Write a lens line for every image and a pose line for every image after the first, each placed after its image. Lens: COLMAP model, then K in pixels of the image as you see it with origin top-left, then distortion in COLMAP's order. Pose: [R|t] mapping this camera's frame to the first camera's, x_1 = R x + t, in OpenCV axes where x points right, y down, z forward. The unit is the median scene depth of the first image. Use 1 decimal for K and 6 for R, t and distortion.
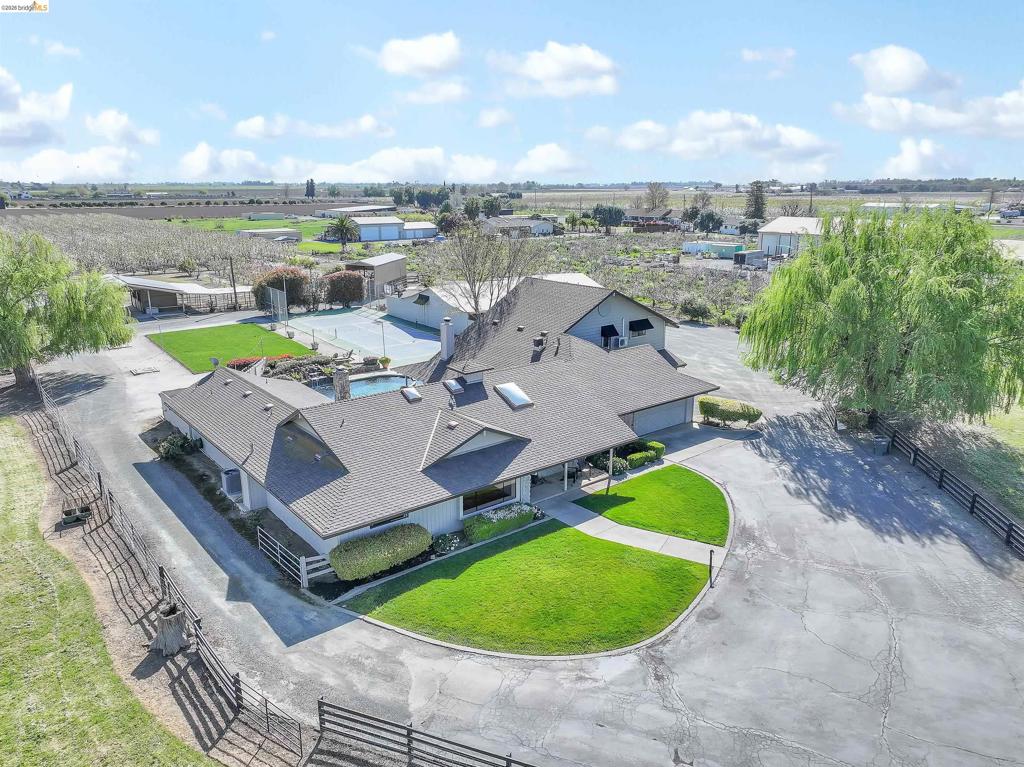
lens RADIAL K [[710.8, 0, 512.0], [0, 710.8, 383.5], [0, 0, 1]] dist [0.003850, 0.003647]
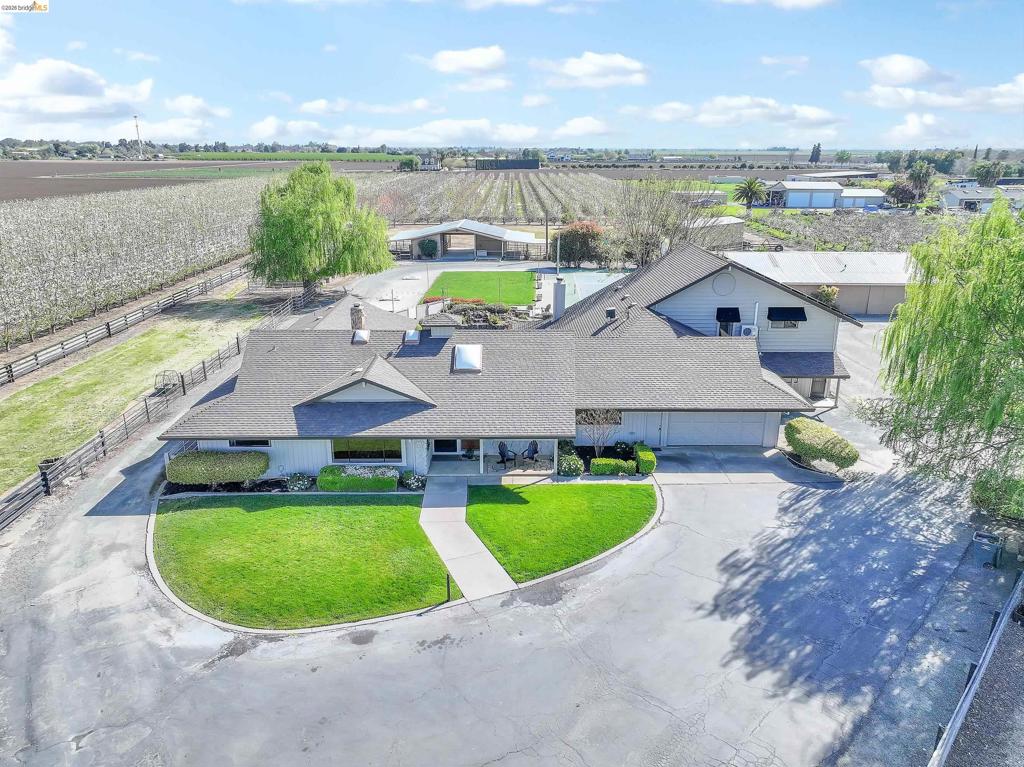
lens RADIAL K [[710.8, 0, 512.0], [0, 710.8, 383.5], [0, 0, 1]] dist [0.003850, 0.003647]
pose [[0.795641, 0.192826, -0.574259, 0.573698], [-0.166405, 0.981088, 0.098876, -0.050691], [0.582464, 0.016890, 0.812681, 0.295550]]
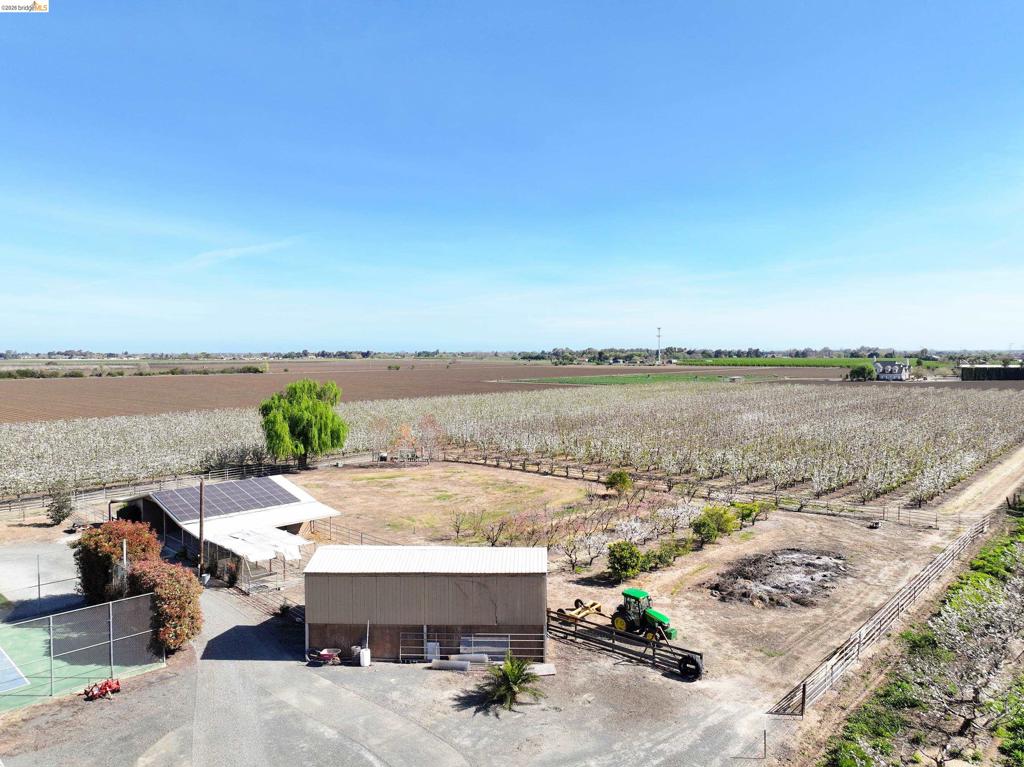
lens RADIAL K [[710.8, 0, 512.0], [0, 710.8, 383.5], [0, 0, 1]] dist [0.003850, 0.003647]
pose [[0.179601, 0.040154, -0.982920, 0.497903], [-0.259557, 0.965695, -0.007976, -0.762653], [0.948880, 0.256556, 0.183862, 2.717625]]
